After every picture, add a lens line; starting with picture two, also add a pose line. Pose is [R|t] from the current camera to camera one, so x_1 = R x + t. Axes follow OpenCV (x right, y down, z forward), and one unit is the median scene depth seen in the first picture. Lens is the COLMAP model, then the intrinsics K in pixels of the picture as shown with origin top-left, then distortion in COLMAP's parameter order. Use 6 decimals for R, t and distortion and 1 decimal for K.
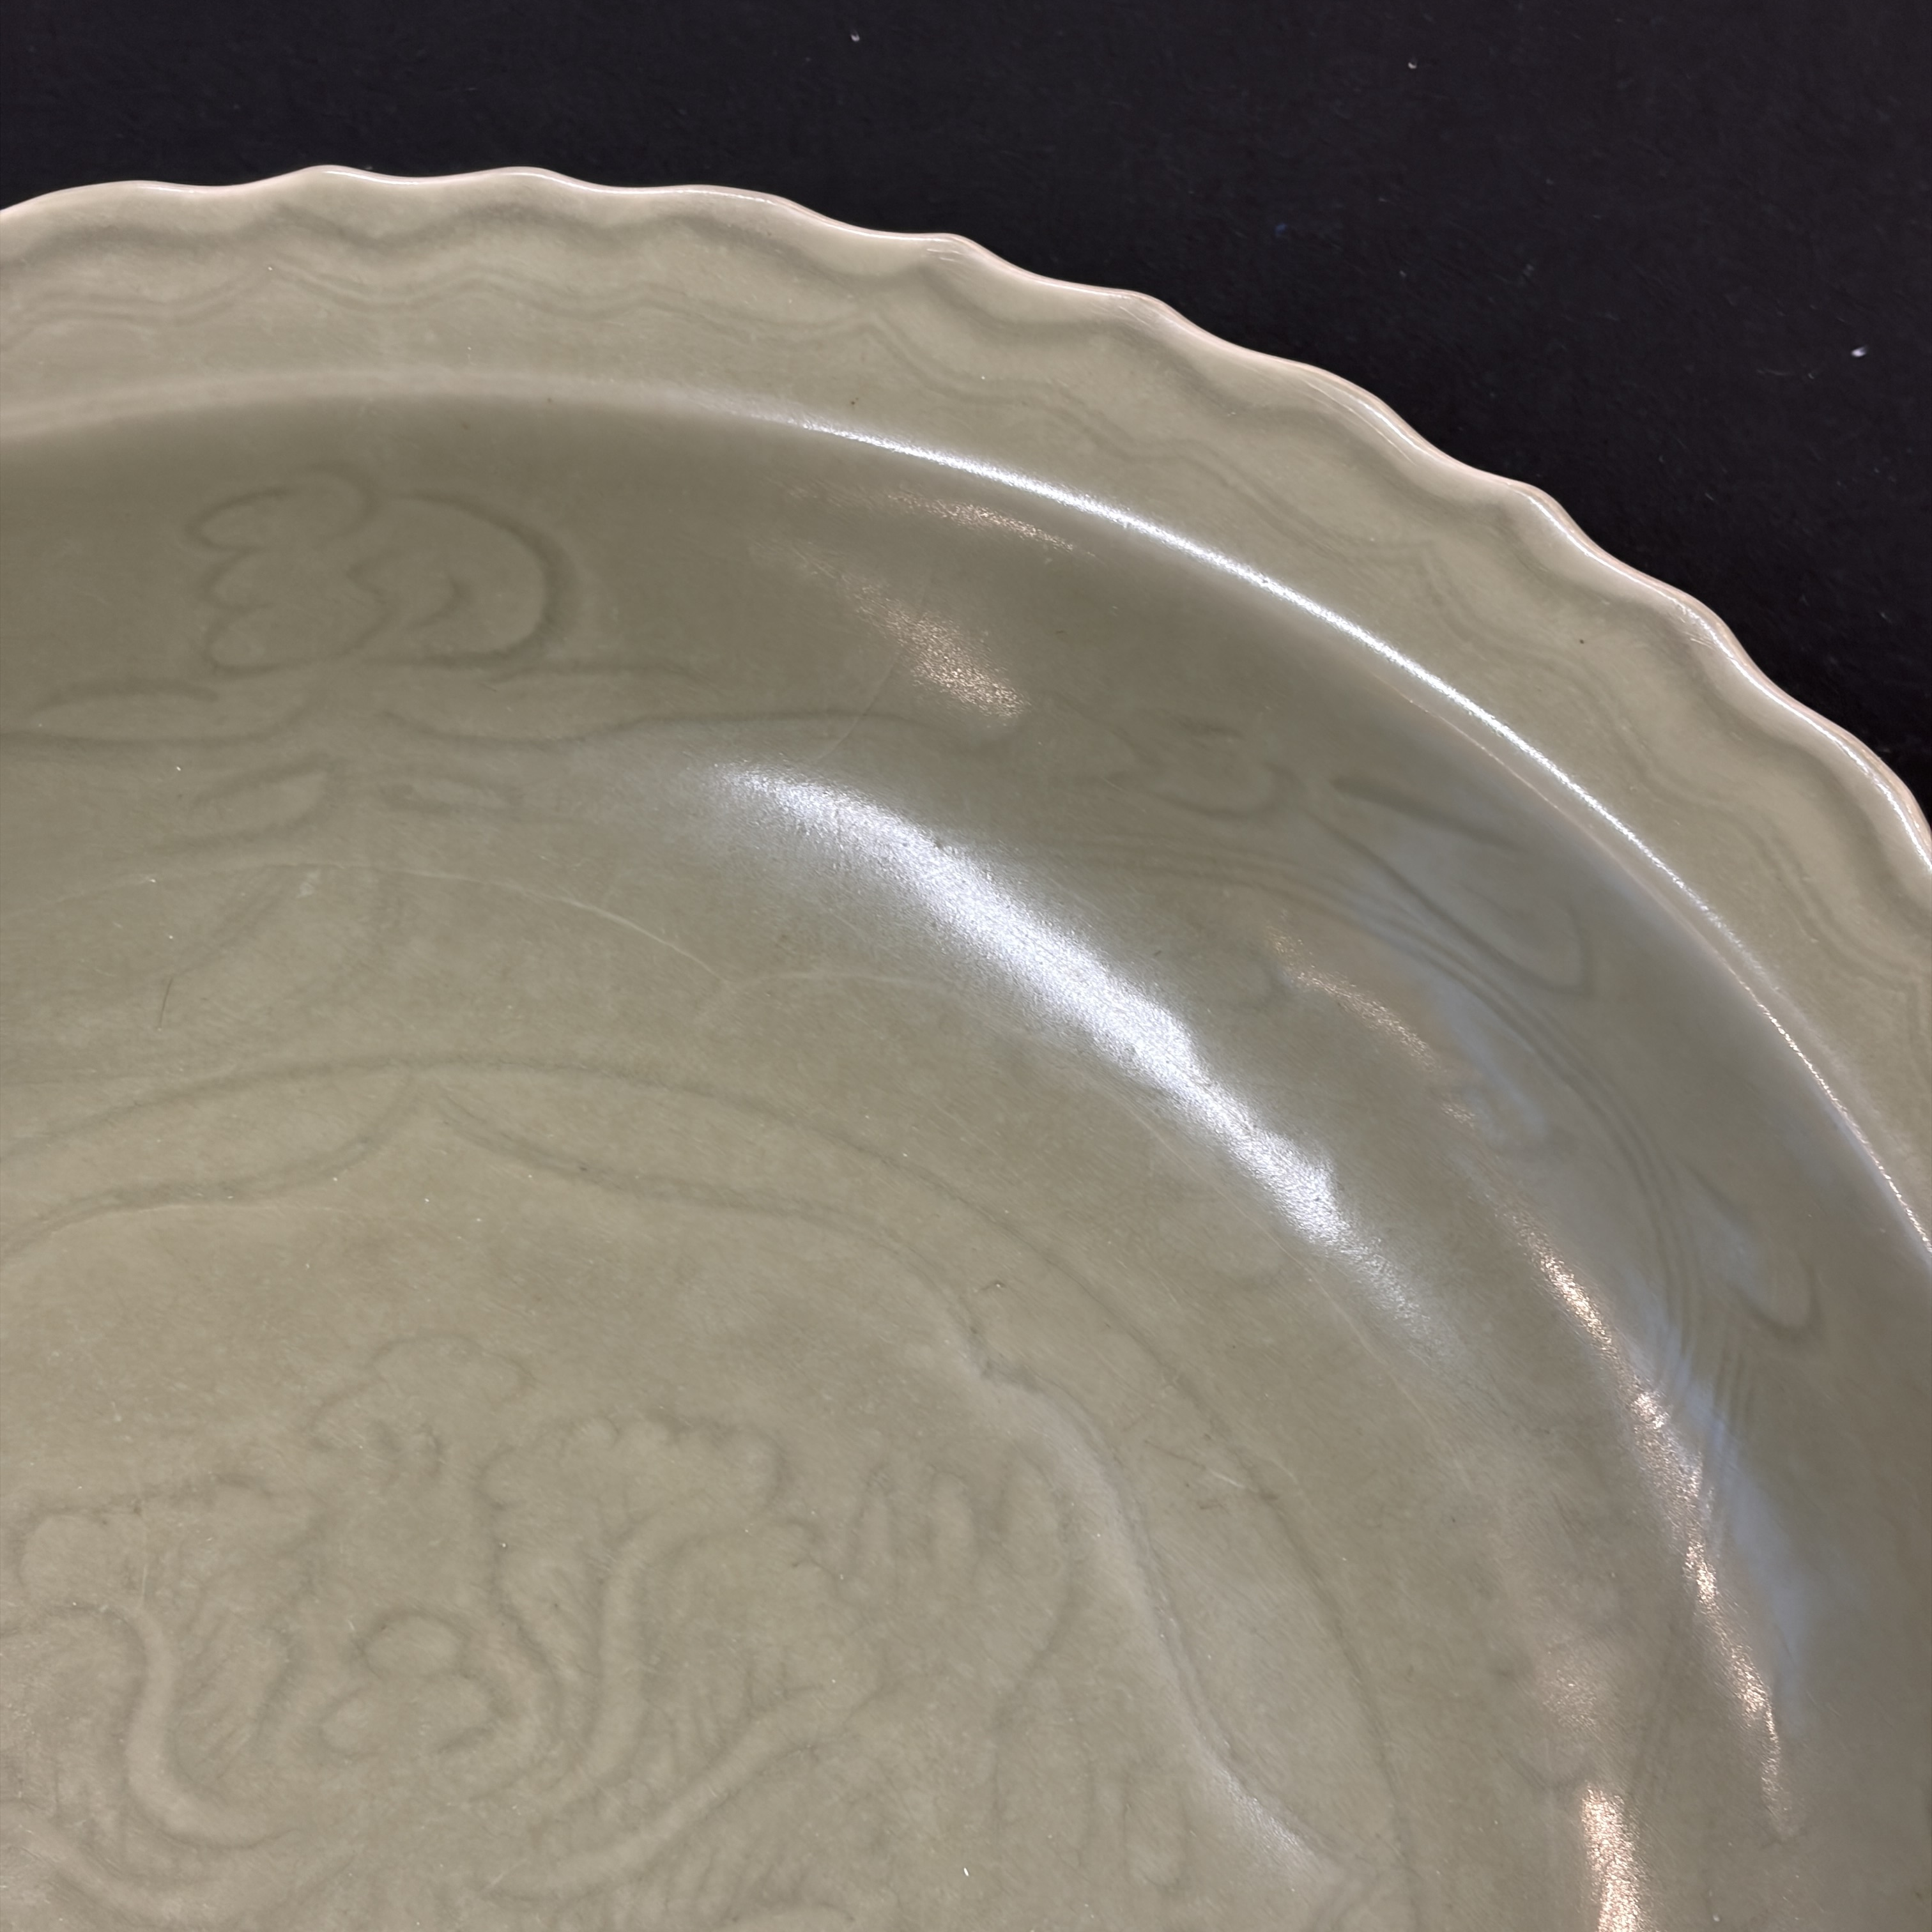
lens RADIAL K [[3793.3, 0, 1002.2], [0, 3793.3, 1048.0], [0, 0, 1]] dist [0.236622, -1.054435]
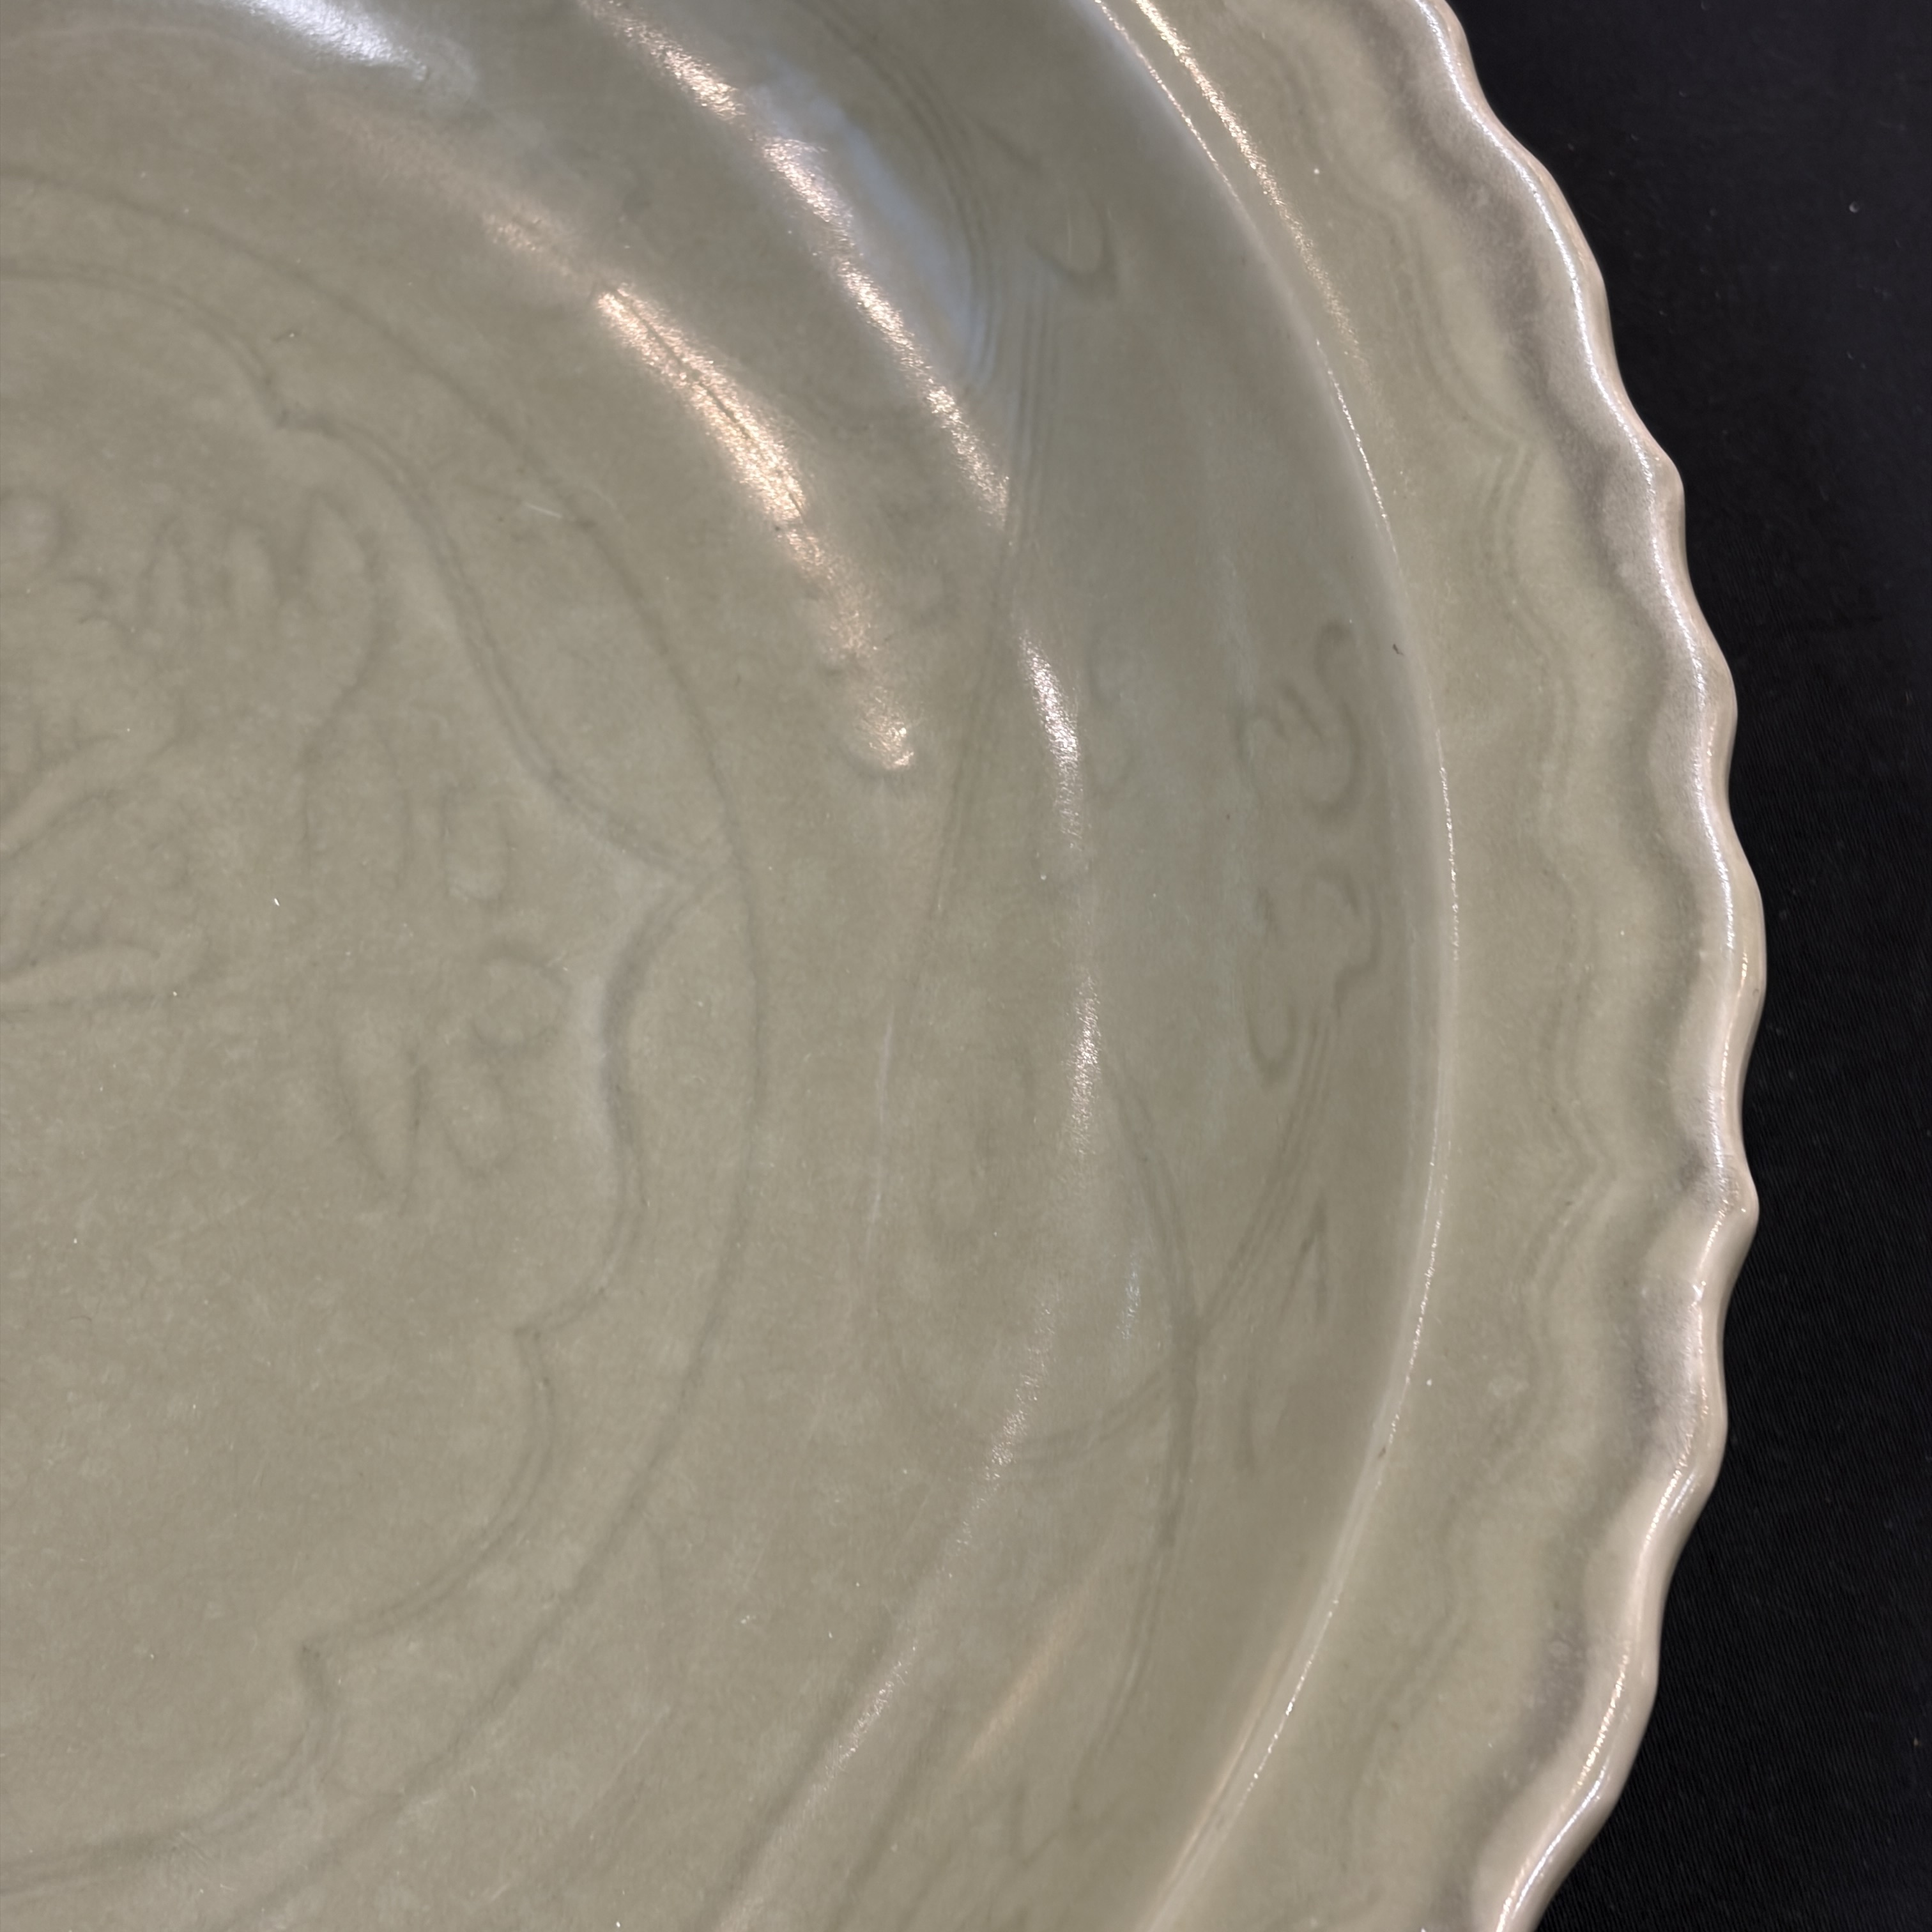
lens RADIAL K [[3793.3, 0, 1002.2], [0, 3793.3, 1048.0], [0, 0, 1]] dist [0.236622, -1.054435]
pose [[0.995474, -0.085393, 0.041705, 0.126118], [0.080877, 0.991690, 0.100049, 0.165376], [-0.049902, -0.096224, 0.994108, 0.026116]]
